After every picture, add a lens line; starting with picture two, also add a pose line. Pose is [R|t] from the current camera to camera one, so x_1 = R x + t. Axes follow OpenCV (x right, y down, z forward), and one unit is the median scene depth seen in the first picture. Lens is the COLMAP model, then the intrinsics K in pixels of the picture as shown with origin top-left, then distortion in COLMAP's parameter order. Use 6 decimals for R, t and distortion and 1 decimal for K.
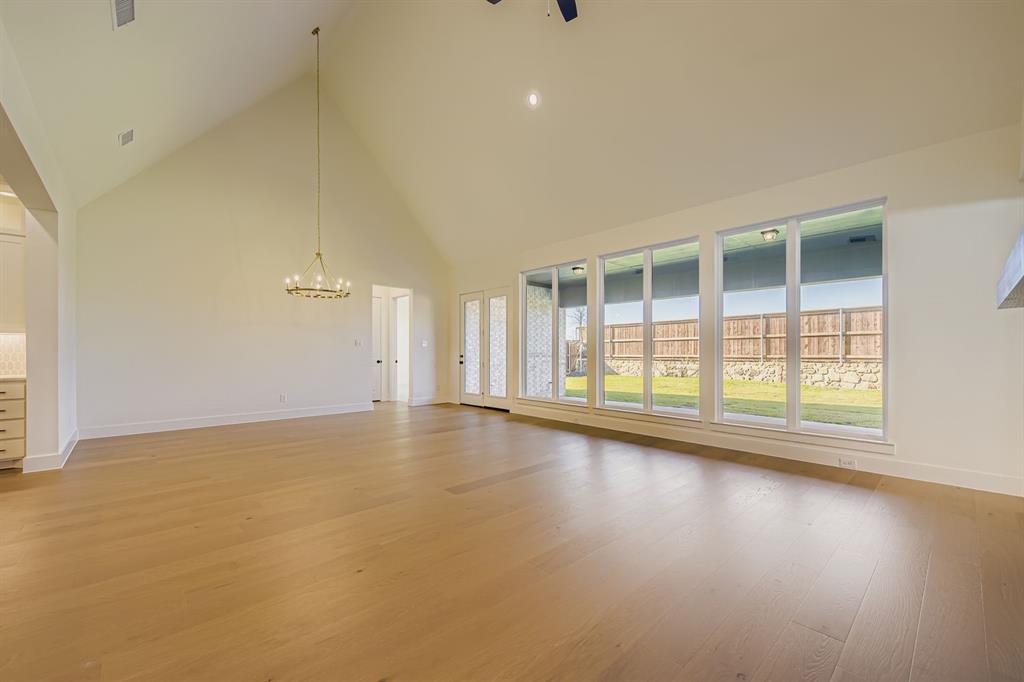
lens RADIAL K [[405.6, 0, 510.9], [0, 405.6, 348.7], [0, 0, 1]] dist [0.005477, -0.000263]
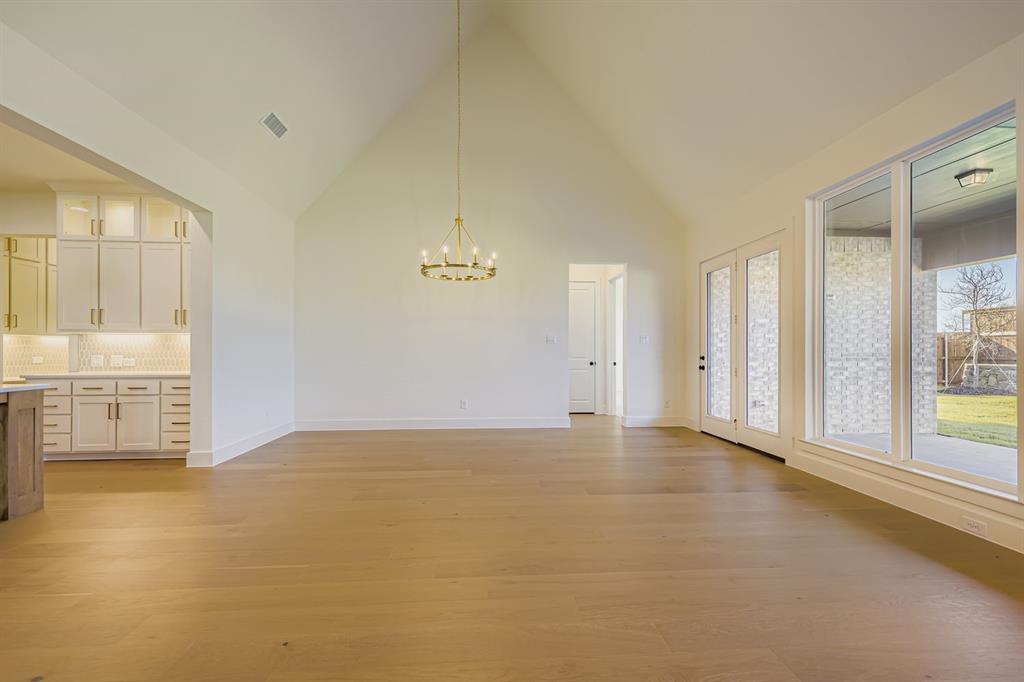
lens RADIAL K [[405.6, 0, 510.9], [0, 405.6, 348.7], [0, 0, 1]] dist [0.005477, -0.000263]
pose [[0.780901, -0.001530, -0.624653, 0.042709], [0.002375, 0.999997, 0.000520, 0.002725], [0.624650, -0.001890, 0.780902, 0.299011]]
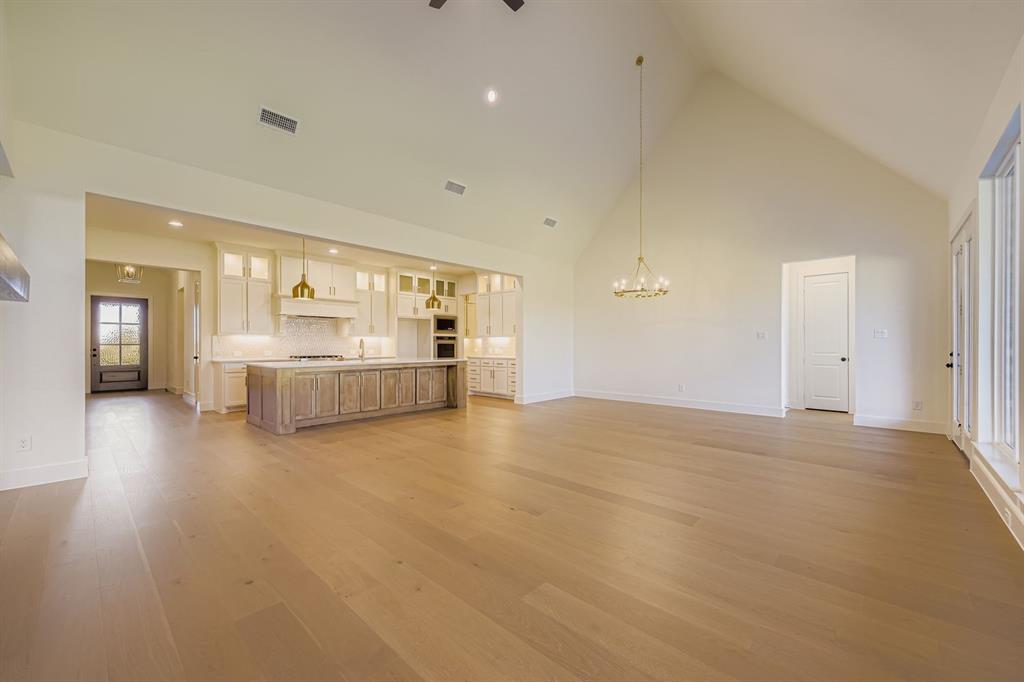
lens RADIAL K [[398.0, 0, 509.1], [0, 398.0, 344.2], [0, 0, 1]] dist [0.001012, -0.000123]
pose [[0.070337, -0.002035, -0.997521, 0.369611], [0.006885, 0.999975, -0.001555, 0.001677], [0.997500, -0.006758, 0.070349, 0.351256]]
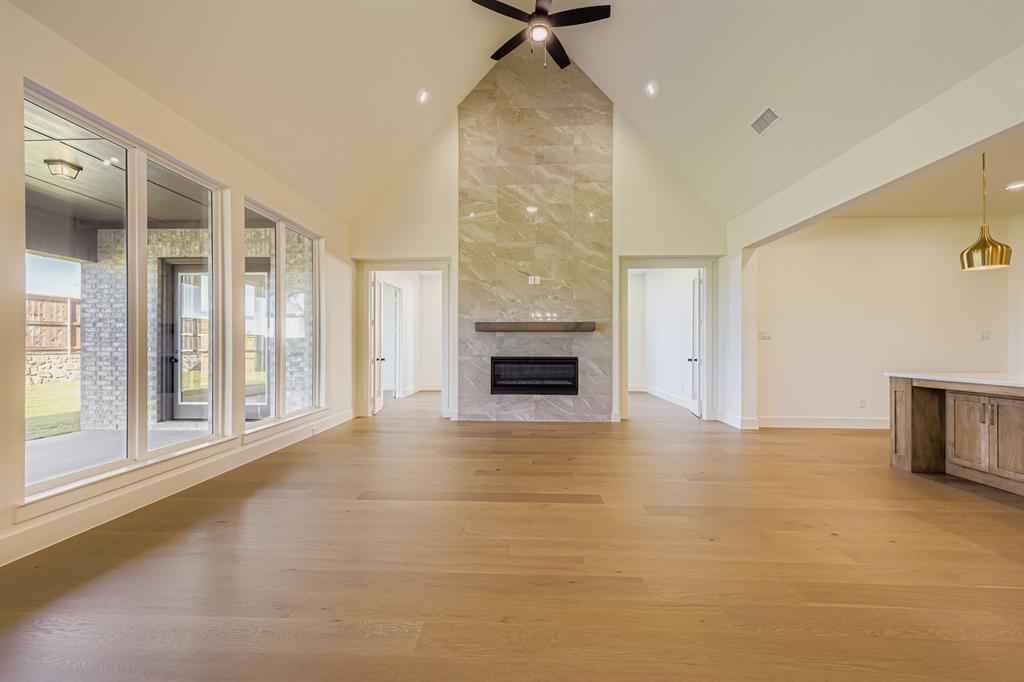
lens RADIAL K [[398.0, 0, 509.1], [0, 398.0, 344.2], [0, 0, 1]] dist [0.001012, -0.000123]
pose [[-0.695929, 0.001134, 0.718110, -0.236717], [-0.006428, 0.999949, -0.007809, 0.004270], [-0.718082, -0.010051, -0.695886, 0.650883]]
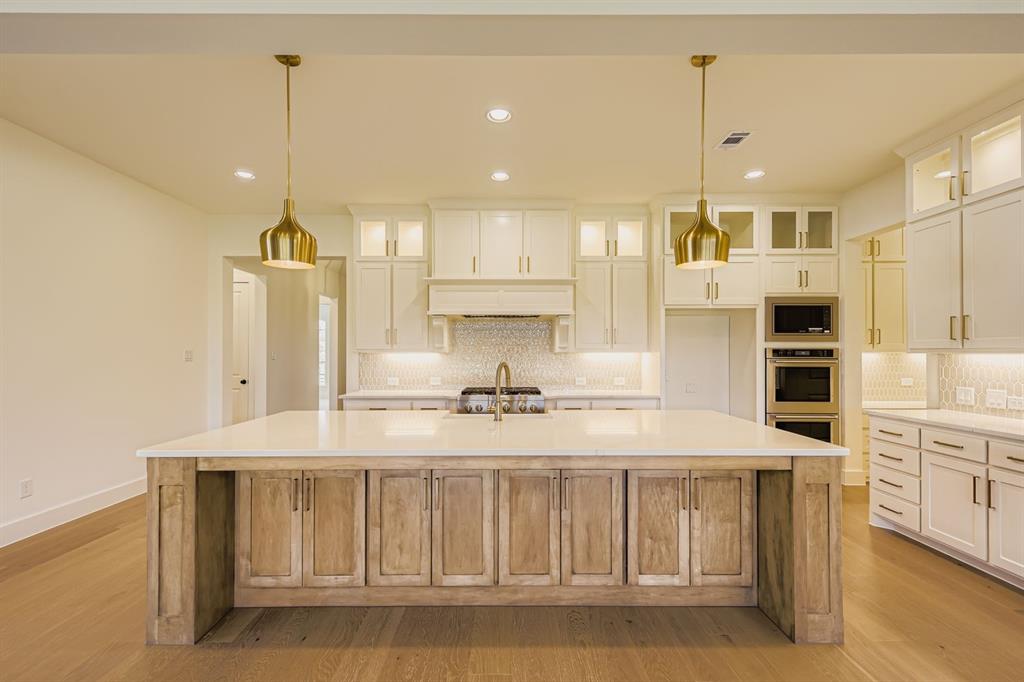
lens RADIAL K [[443.7, 0, 508.7], [0, 443.7, 351.1], [0, 0, 1]] dist [0.009039, -0.000386]
pose [[-0.680700, -0.003780, -0.732552, -0.172767], [0.004817, 0.999942, -0.009635, -0.017505], [0.732546, -0.010087, -0.680643, 0.351940]]
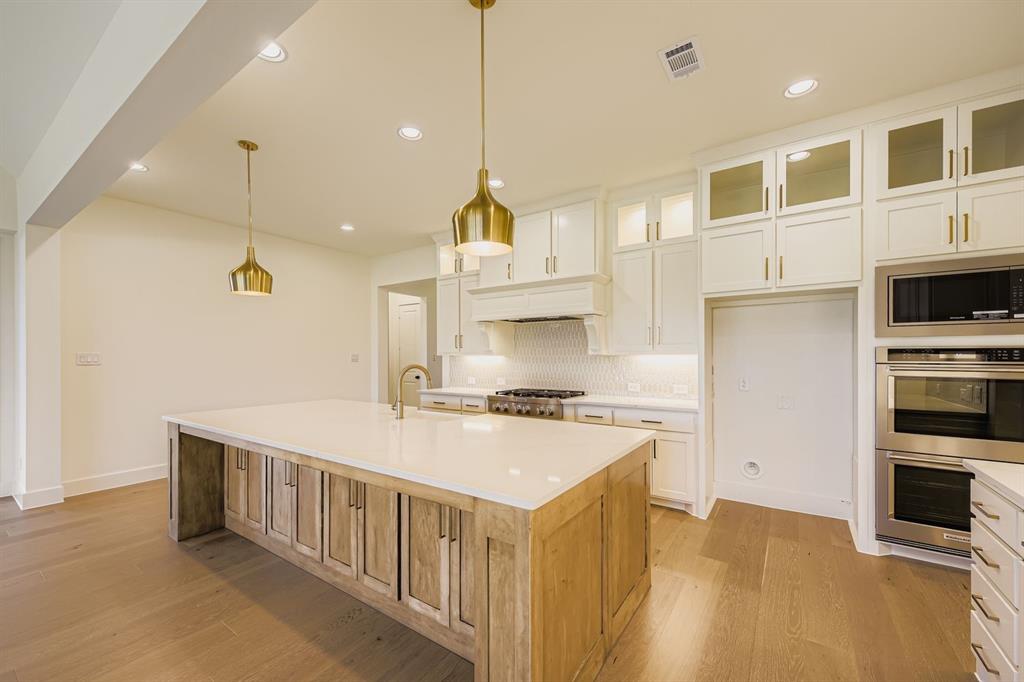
lens RADIAL K [[407.8, 0, 508.3], [0, 407.8, 355.0], [0, 0, 1]] dist [0.006309, -0.000152]
pose [[-0.976792, 0.001474, -0.214184, -0.417114], [0.003425, 0.999956, -0.008737, -0.016952], [0.214162, -0.009268, -0.976754, 0.456275]]
